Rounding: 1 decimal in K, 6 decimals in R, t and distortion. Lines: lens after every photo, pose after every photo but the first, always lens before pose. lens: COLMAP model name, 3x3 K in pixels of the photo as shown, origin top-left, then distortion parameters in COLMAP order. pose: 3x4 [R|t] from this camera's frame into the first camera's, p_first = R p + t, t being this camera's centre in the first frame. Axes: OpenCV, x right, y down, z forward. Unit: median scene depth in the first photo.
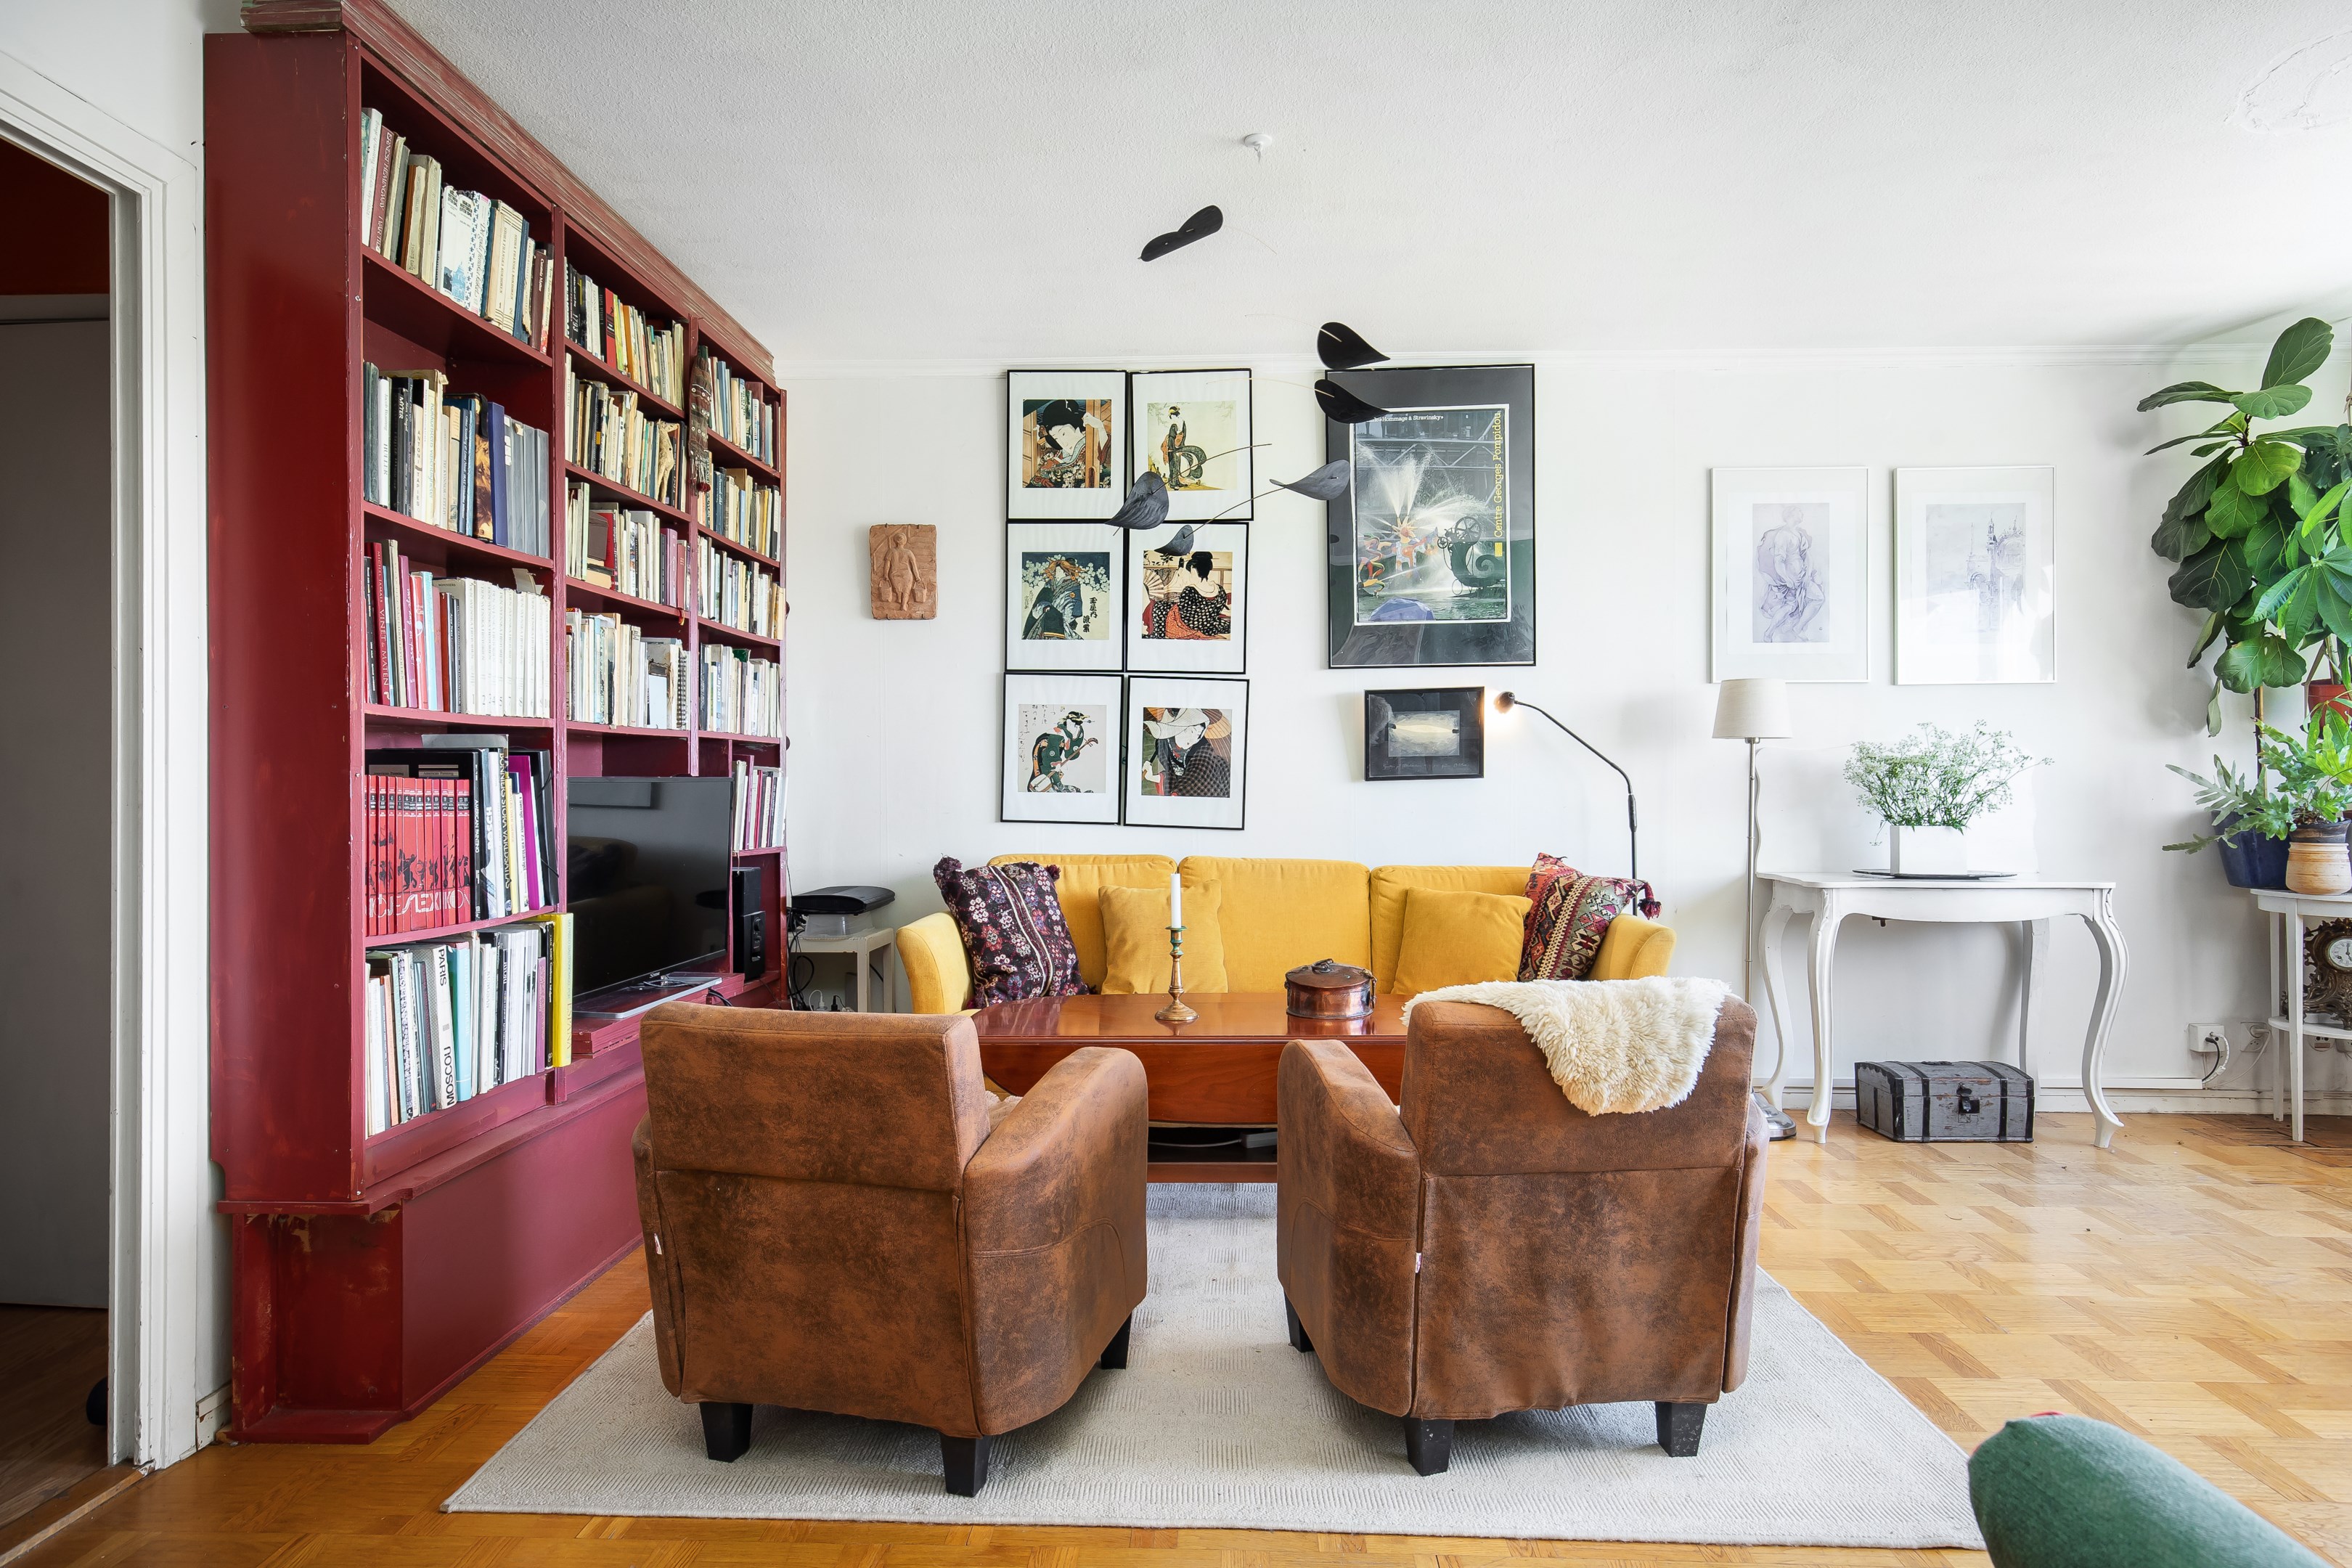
lens RADIAL K [[1265.9, 0, 1176.0], [0, 1265.9, 784.0], [0, 0, 1]] dist [0.000003, 0.000282]
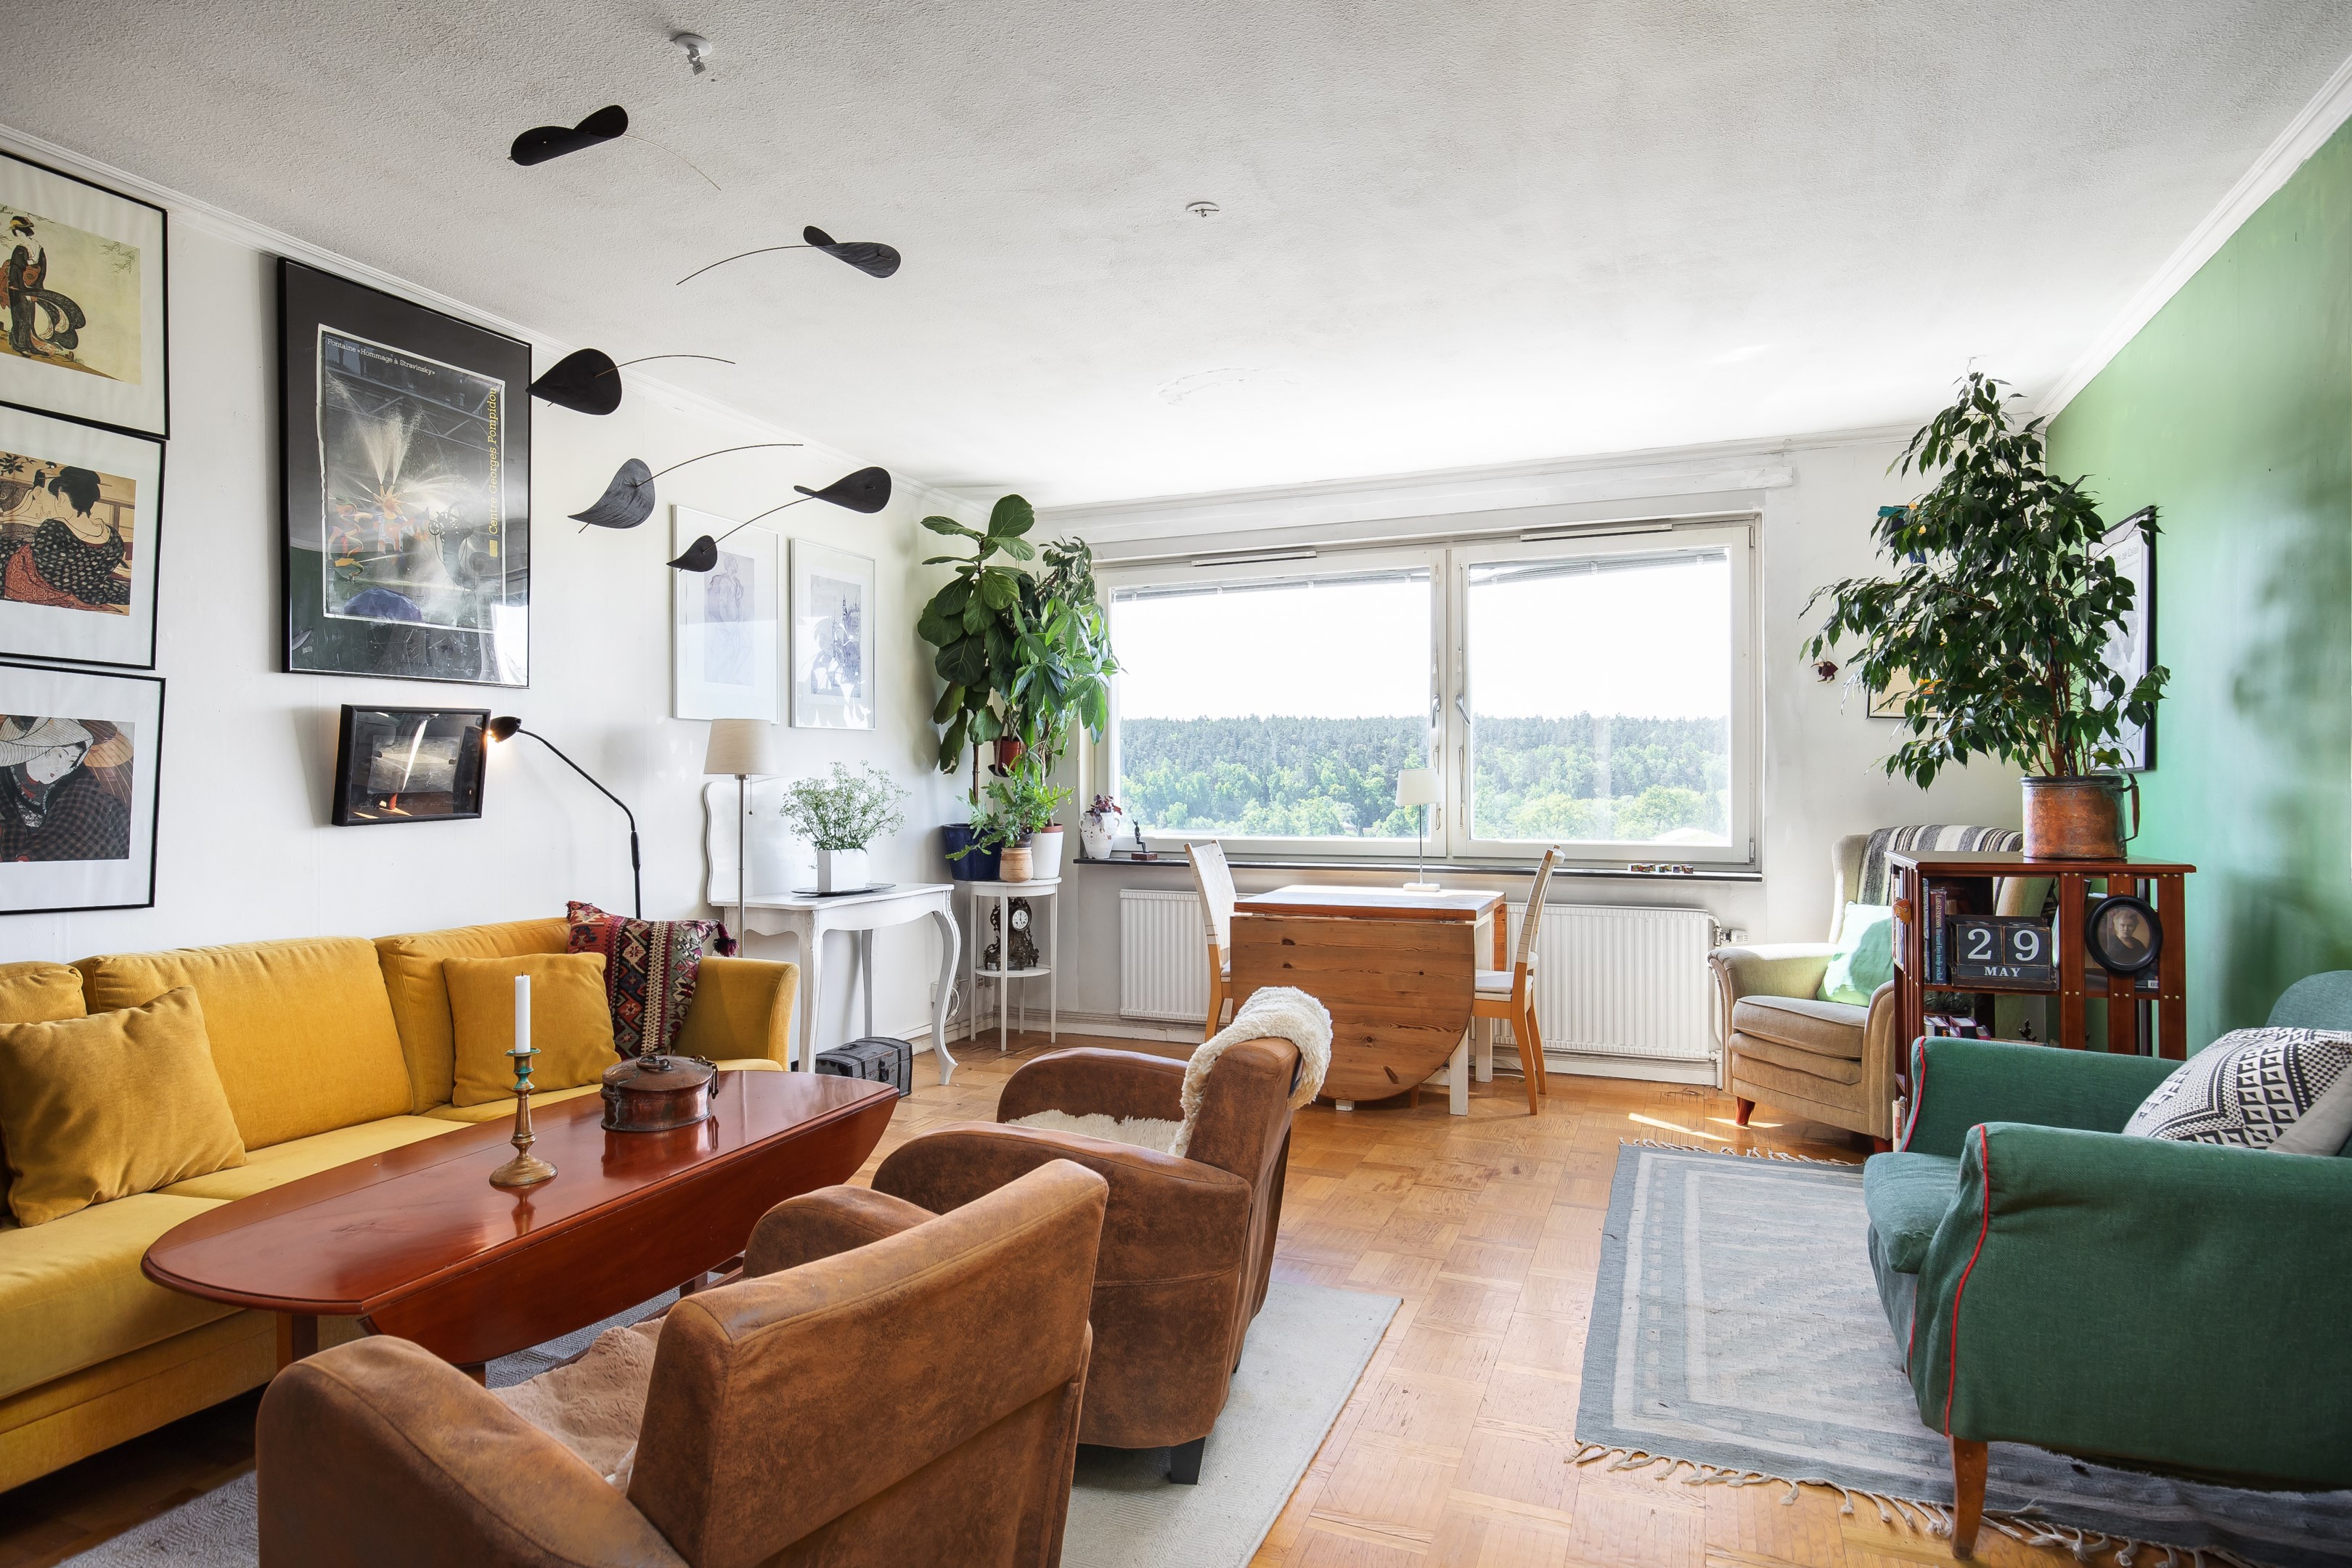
lens RADIAL K [[1265.9, 0, 1176.0], [0, 1265.9, 784.0], [0, 0, 1]] dist [0.000003, 0.000282]
pose [[0.343215, -0.003149, 0.939252, -0.386051], [-0.000121, 0.999994, 0.003397, -0.029983], [-0.939257, -0.001280, 0.343212, 0.277888]]
